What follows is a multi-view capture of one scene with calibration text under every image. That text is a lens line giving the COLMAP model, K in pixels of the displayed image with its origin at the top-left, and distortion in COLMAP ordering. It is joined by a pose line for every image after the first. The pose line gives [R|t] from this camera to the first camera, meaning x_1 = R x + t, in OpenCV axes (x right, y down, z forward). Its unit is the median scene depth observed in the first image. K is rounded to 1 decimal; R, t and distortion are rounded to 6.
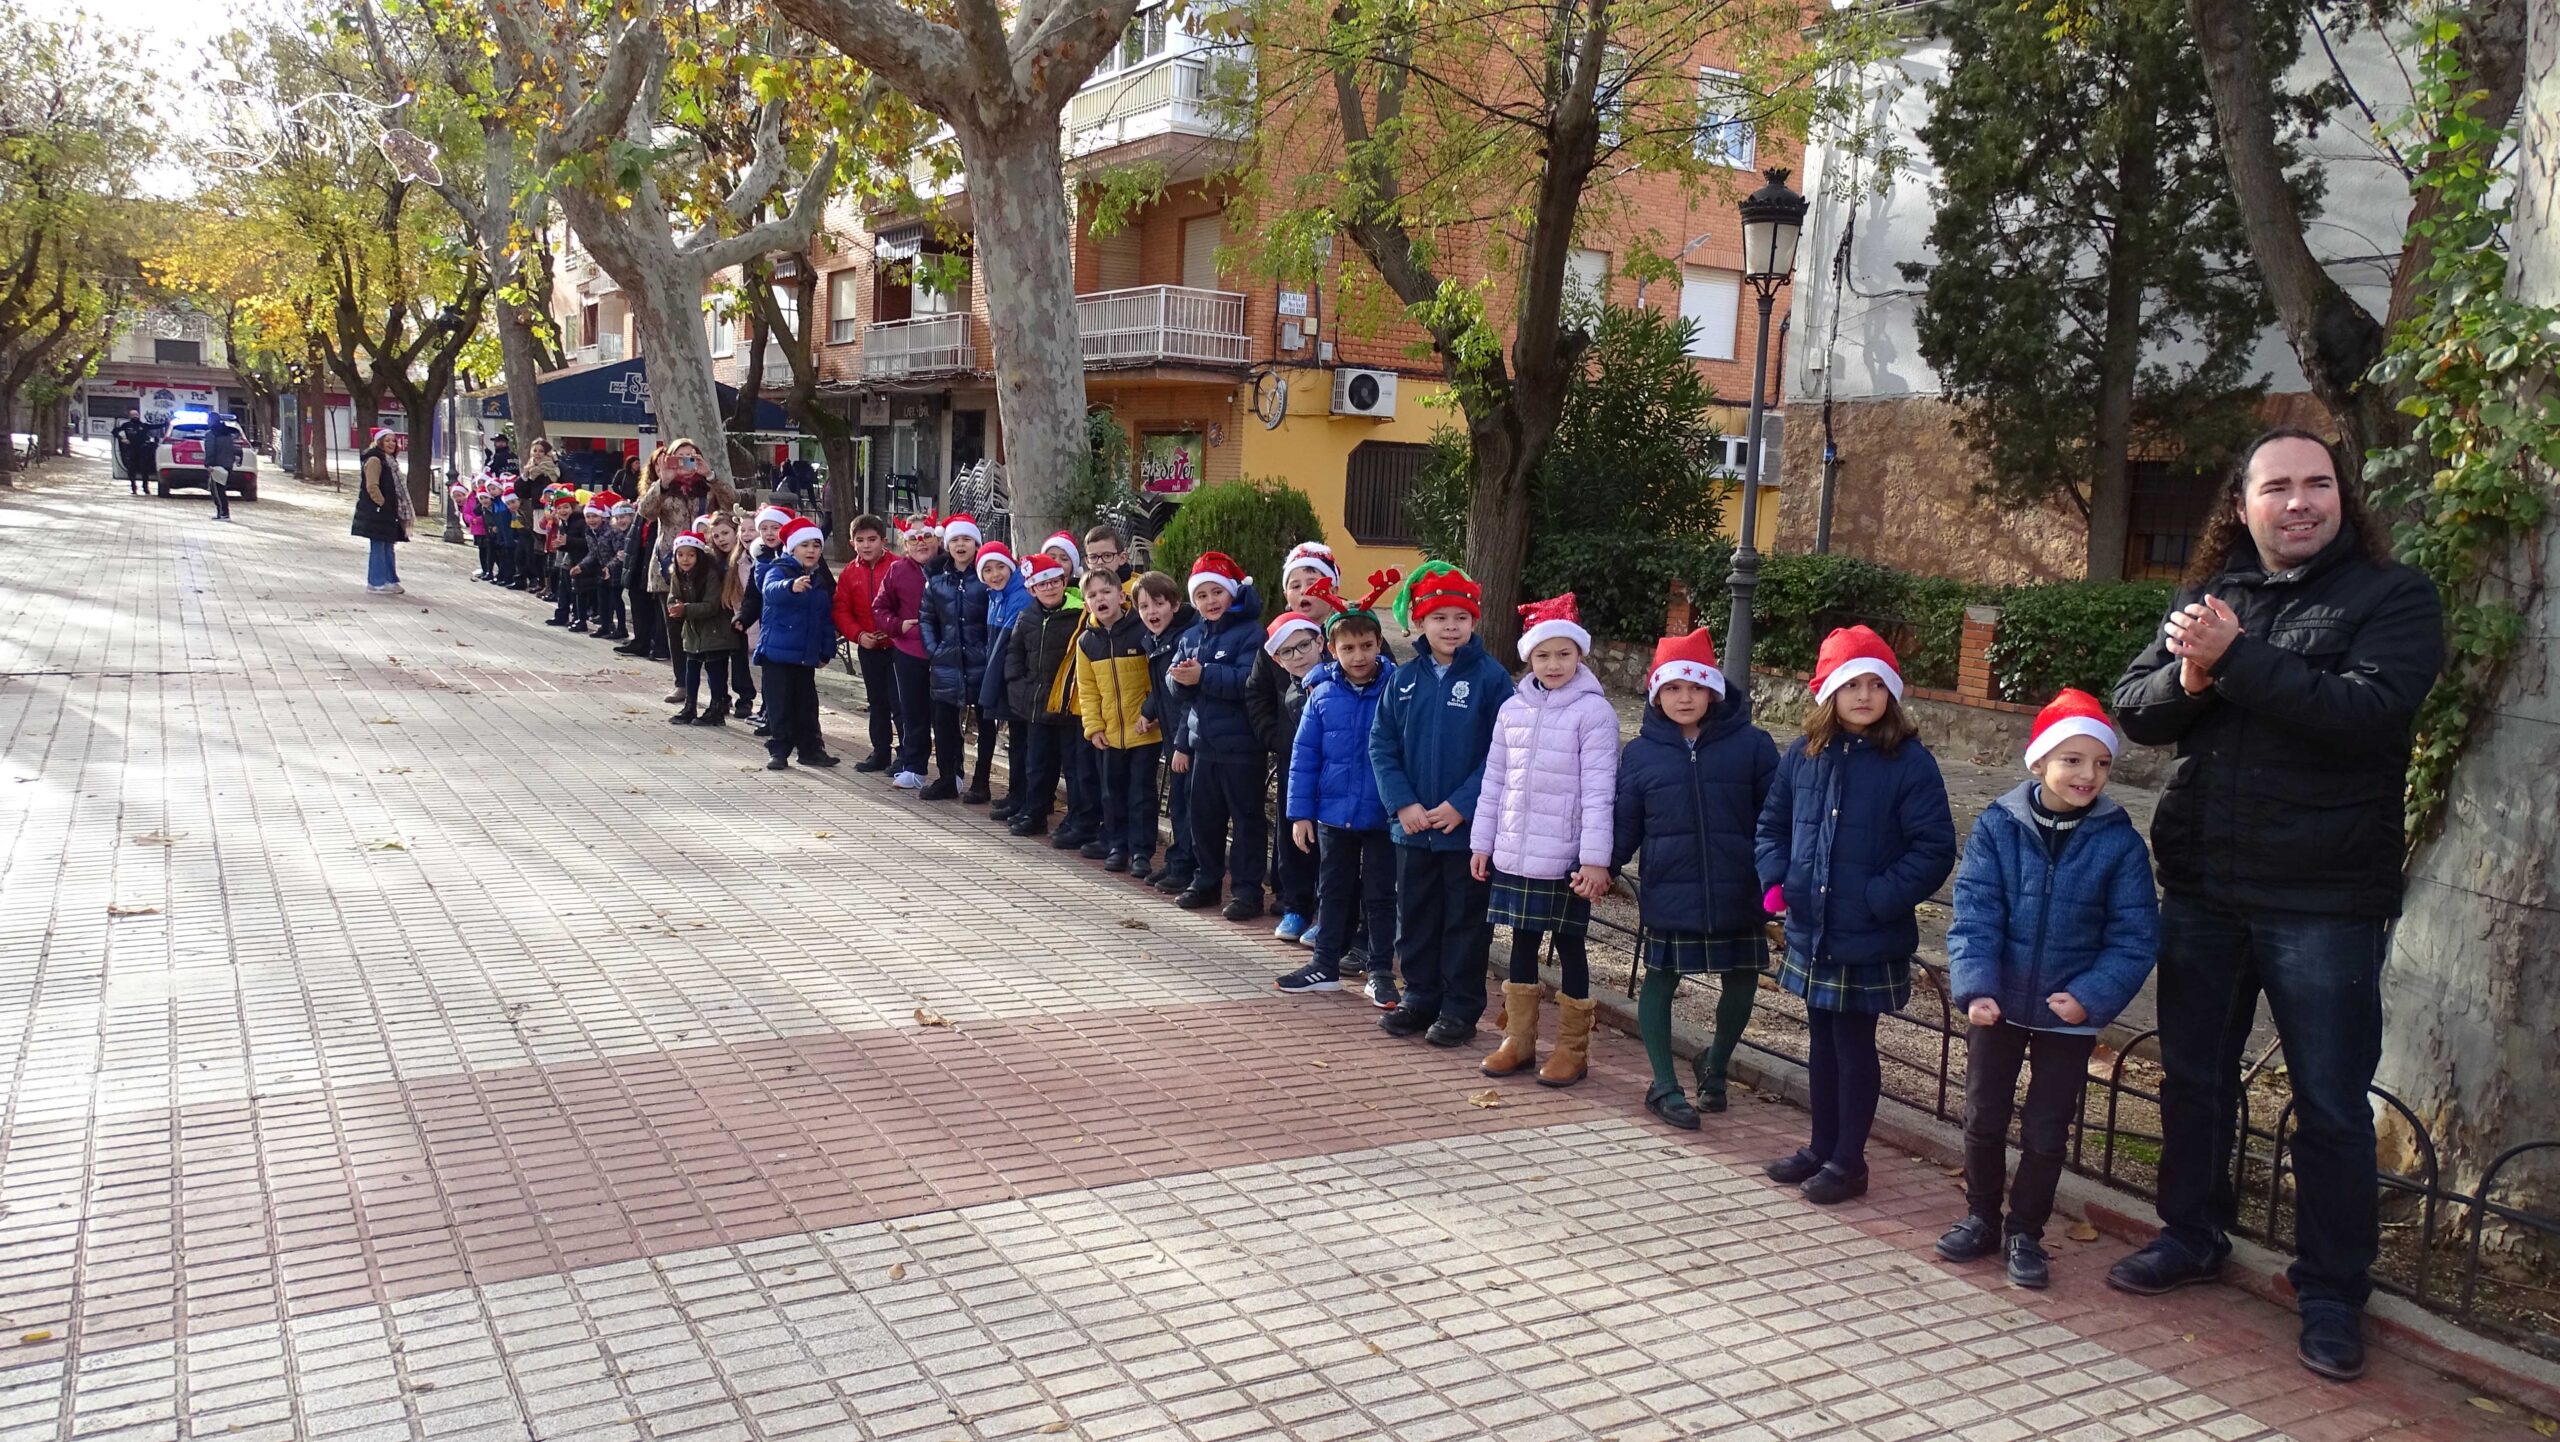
lens RADIAL K [[1842.1, 0, 1214.7], [0, 1842.1, 718.0], [0, 0, 1]] dist [-0.023290, 0.007891]
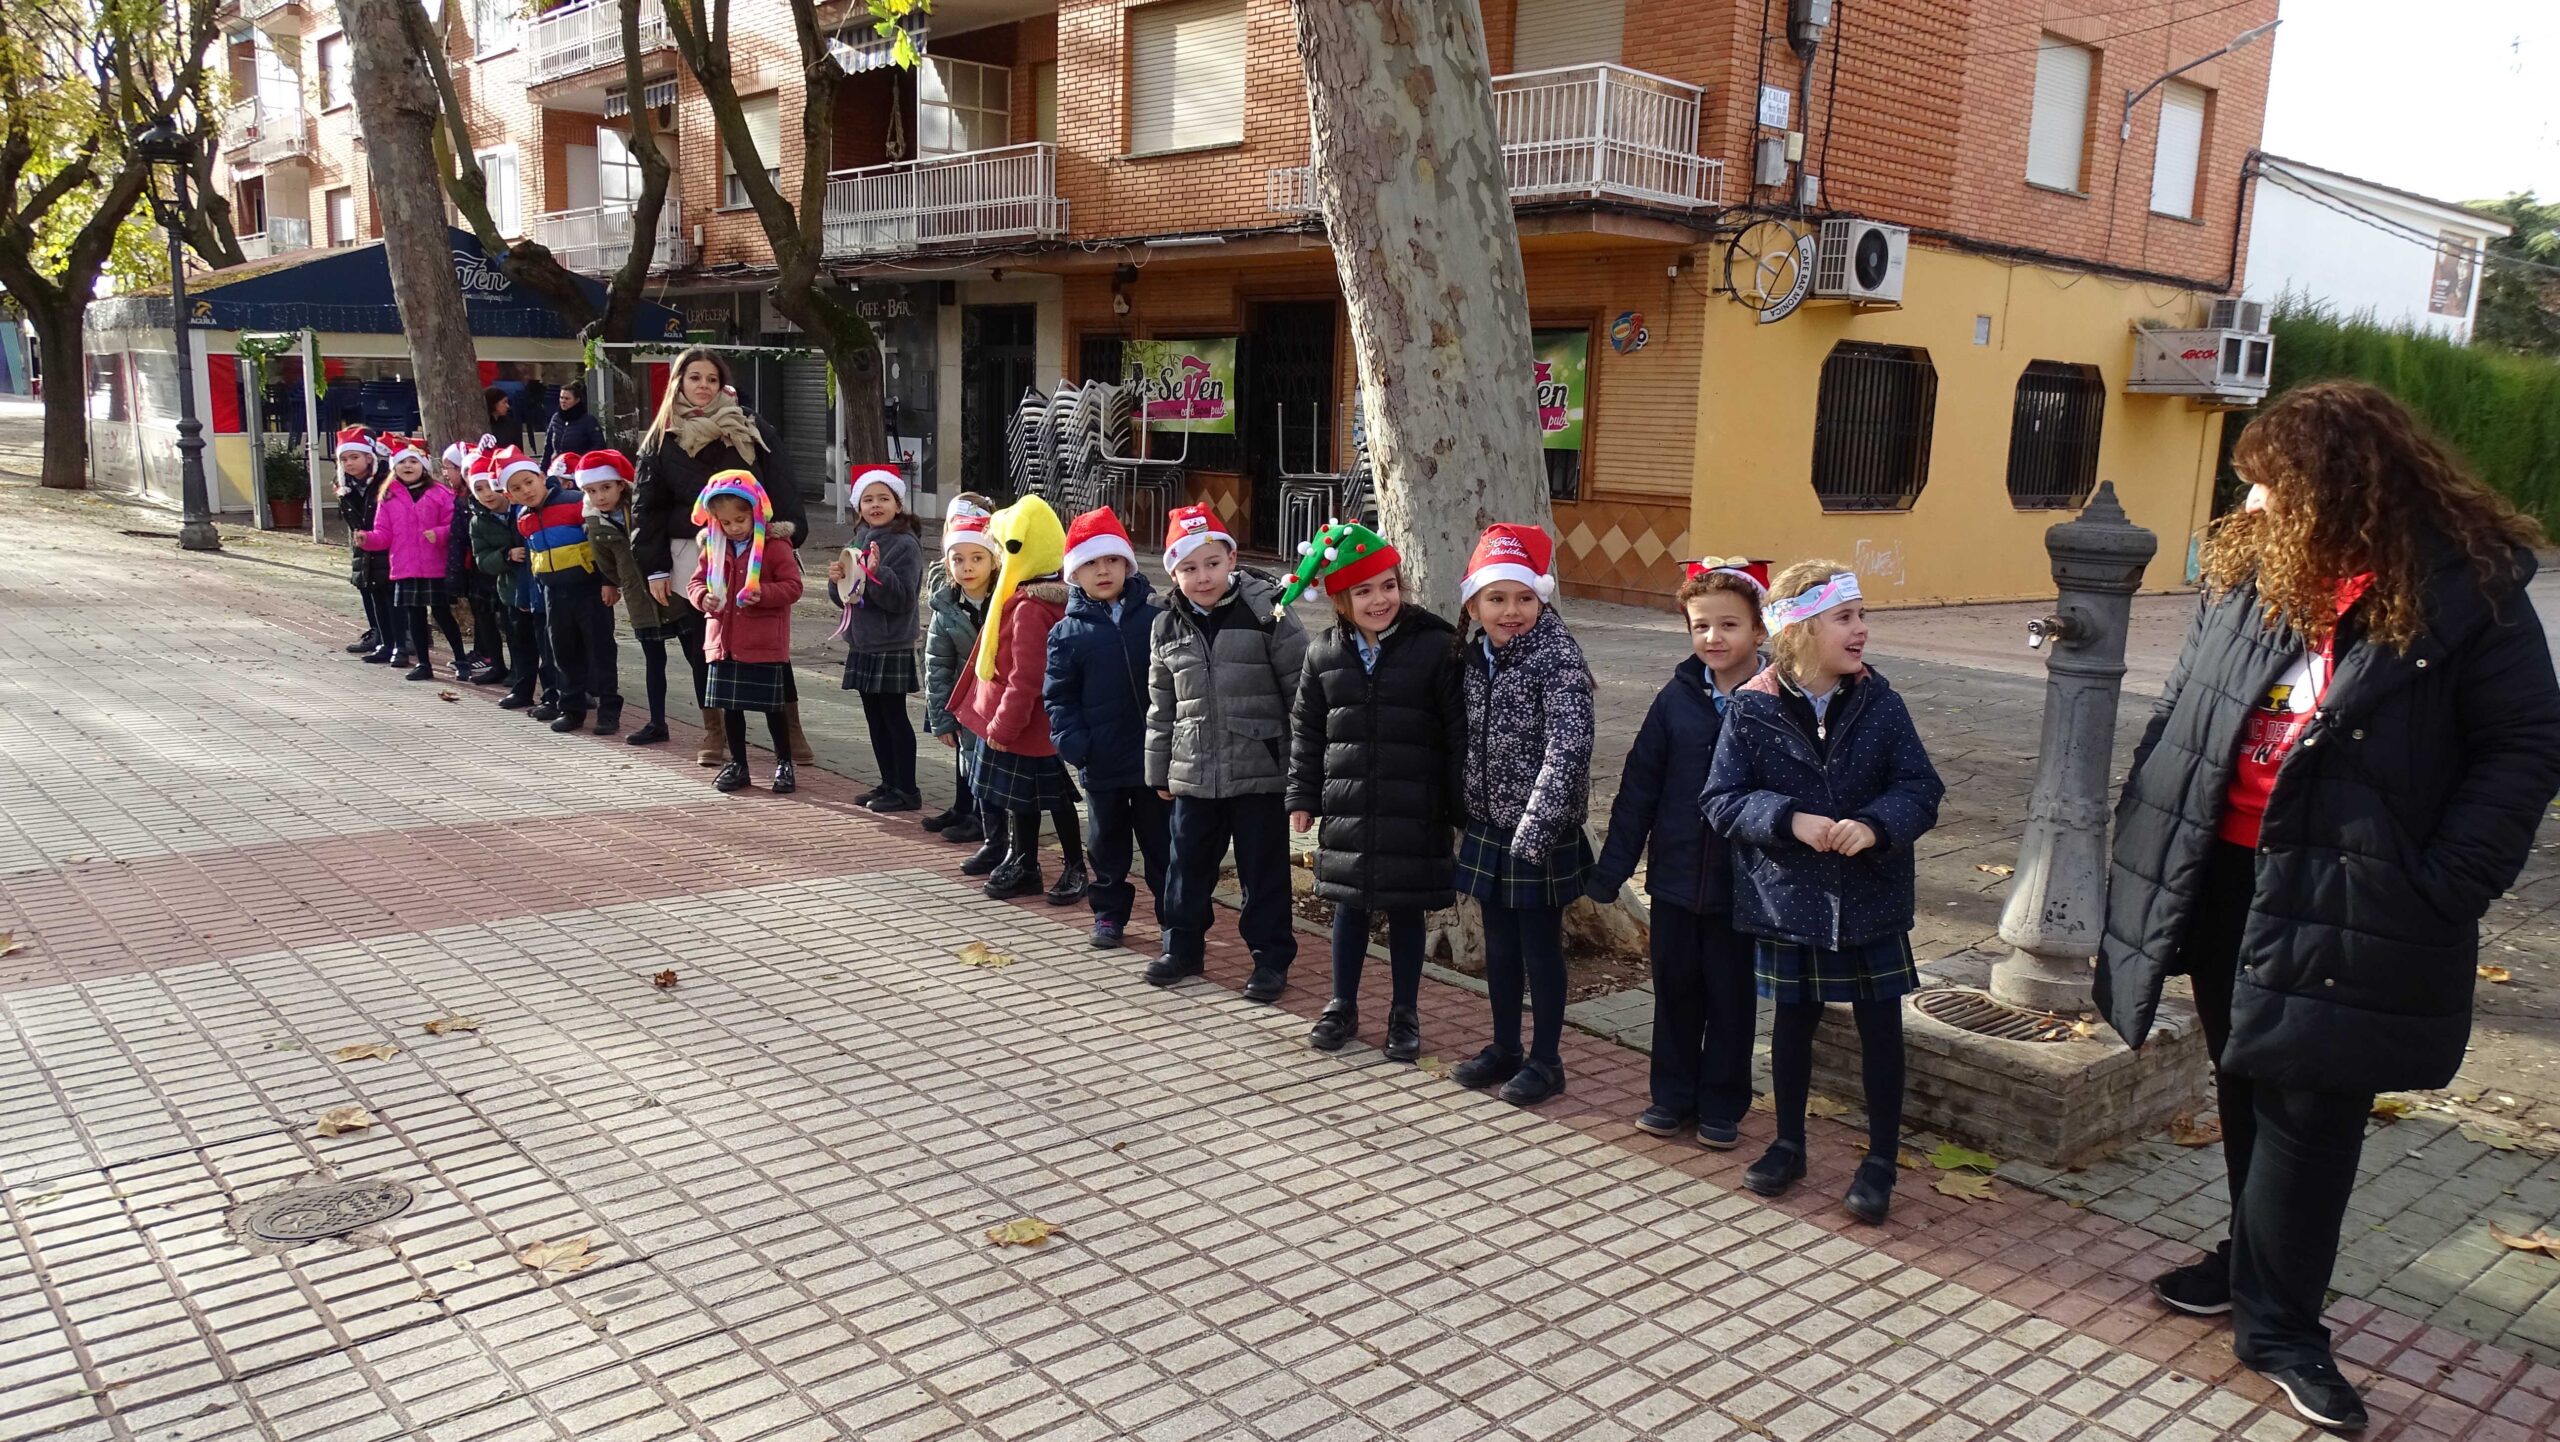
lens RADIAL K [[1842.1, 0, 1214.7], [0, 1842.1, 718.0], [0, 0, 1]] dist [-0.023290, 0.007891]
pose [[0.980239, -0.048596, 0.191755, -0.246057], [0.040177, 0.998060, 0.047553, -0.062735], [-0.193694, -0.038909, 0.980290, 0.435435]]
